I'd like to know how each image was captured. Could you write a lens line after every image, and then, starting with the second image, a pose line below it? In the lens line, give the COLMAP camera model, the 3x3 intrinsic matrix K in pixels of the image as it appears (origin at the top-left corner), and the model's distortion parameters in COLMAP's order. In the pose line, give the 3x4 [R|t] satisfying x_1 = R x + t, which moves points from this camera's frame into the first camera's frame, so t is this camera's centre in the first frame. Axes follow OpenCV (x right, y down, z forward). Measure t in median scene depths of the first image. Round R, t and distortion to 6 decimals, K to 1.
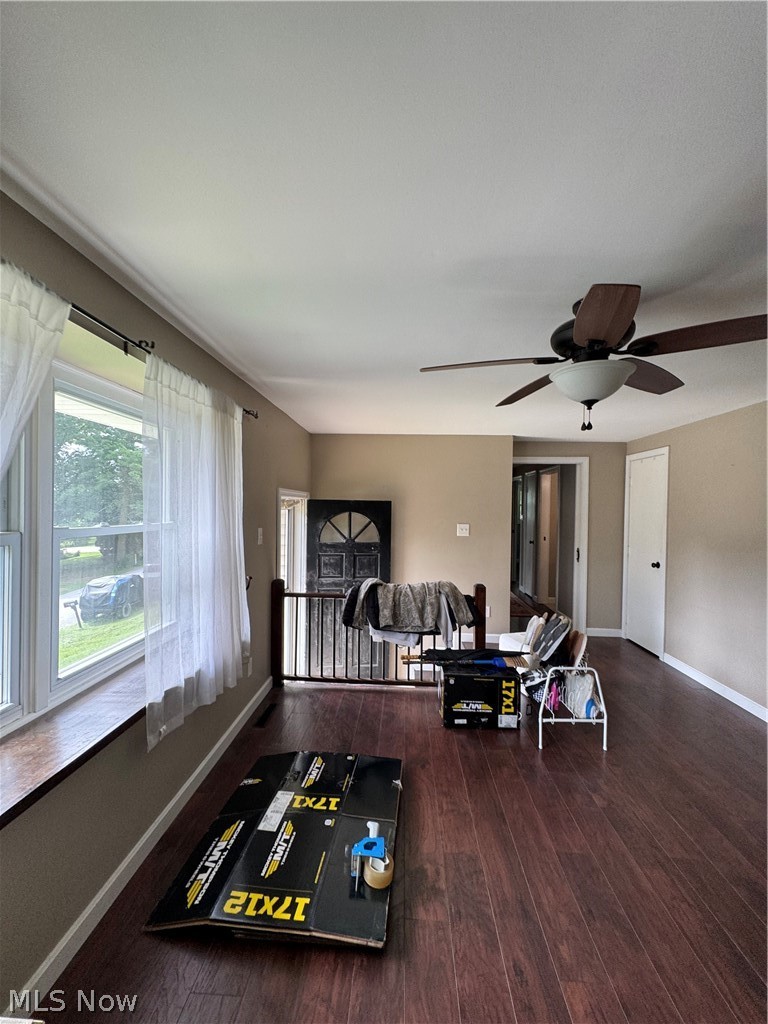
lens RADIAL K [[408.4, 0, 385.2], [0, 408.4, 513.1], [0, 0, 1]] dist [-0.002817, 0.000925]
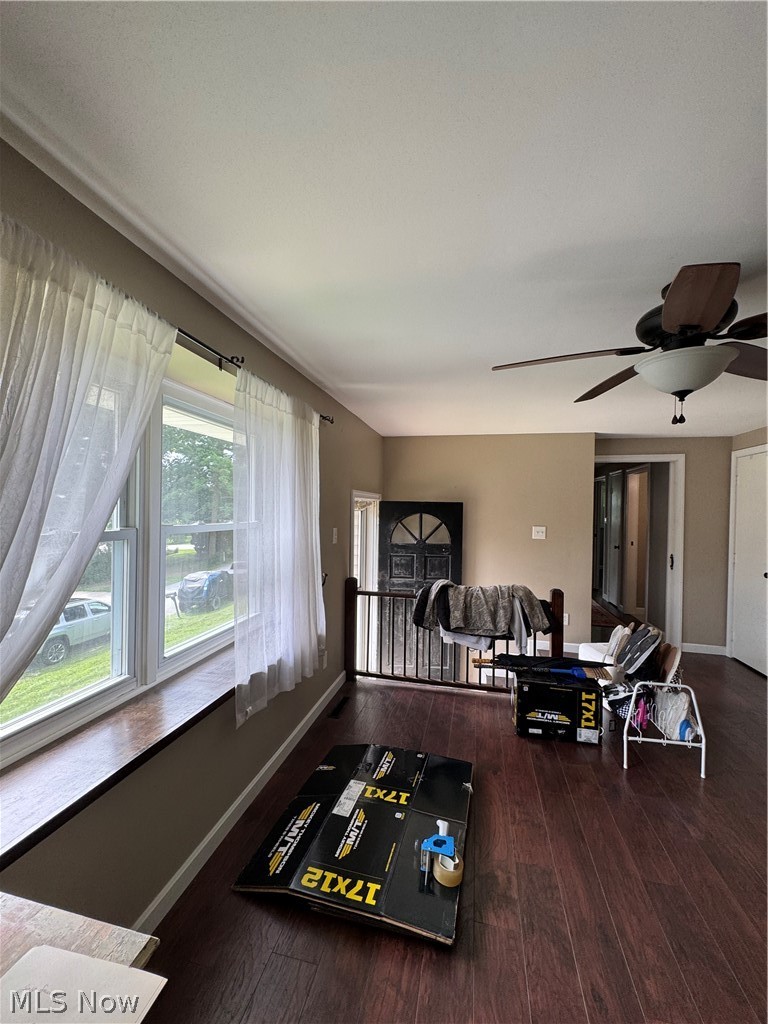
lens RADIAL K [[408.4, 0, 384.7], [0, 408.4, 513.1], [0, 0, 1]] dist [-0.002817, 0.000925]
pose [[0.984772, 0.003497, -0.173817, 0.000989], [-0.004553, 0.999973, -0.005681, 0.004540], [0.173792, 0.006386, 0.984762, -0.012421]]
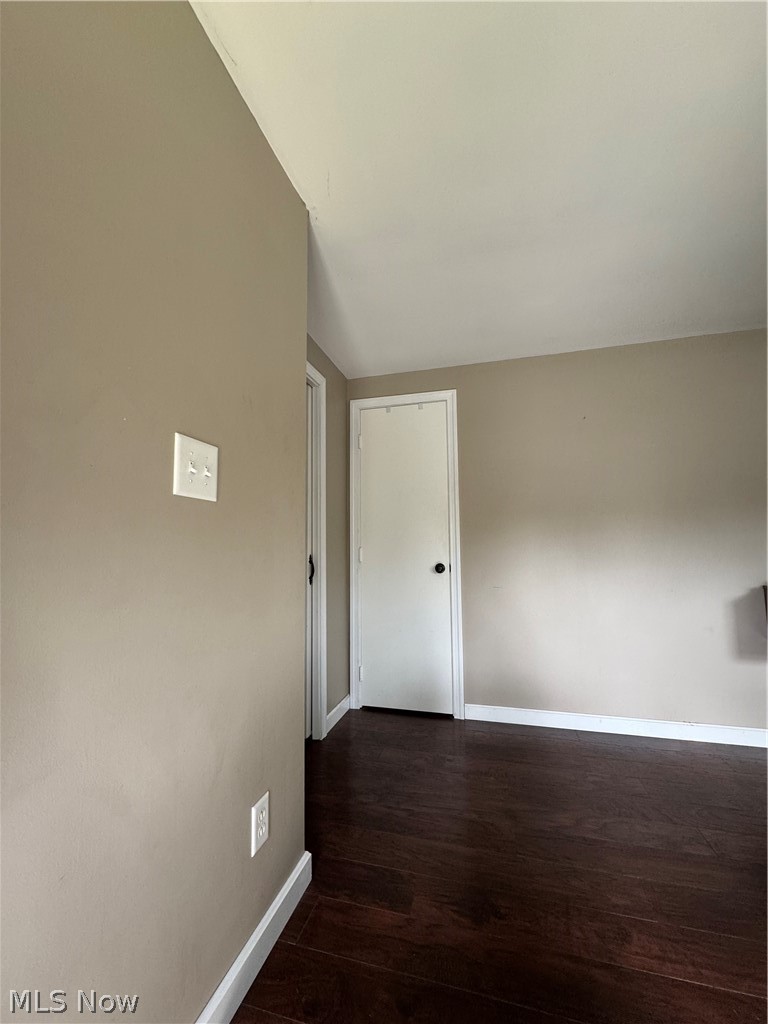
lens RADIAL K [[408.4, 0, 385.6], [0, 408.4, 514.2], [0, 0, 1]] dist [-0.002817, 0.000925]
pose [[0.215957, 0.063249, 0.974352, 0.028379], [0.025640, 0.997188, -0.070414, 0.138624], [-0.976066, 0.040189, 0.213728, 1.521582]]
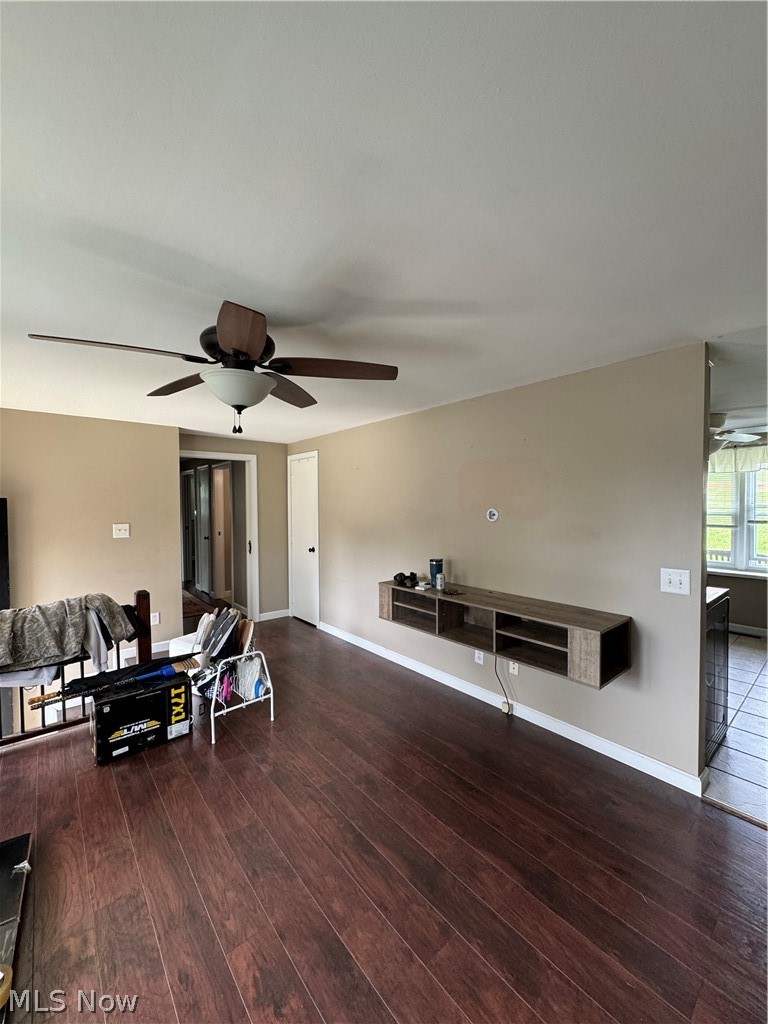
lens RADIAL K [[408.4, 0, 386.1], [0, 408.4, 512.4], [0, 0, 1]] dist [-0.002817, 0.000925]
pose [[0.732197, -0.035130, 0.680186, 0.027516], [0.025682, 0.999383, 0.023969, -0.006998], [-0.680608, -0.000082, 0.732648, -0.028753]]
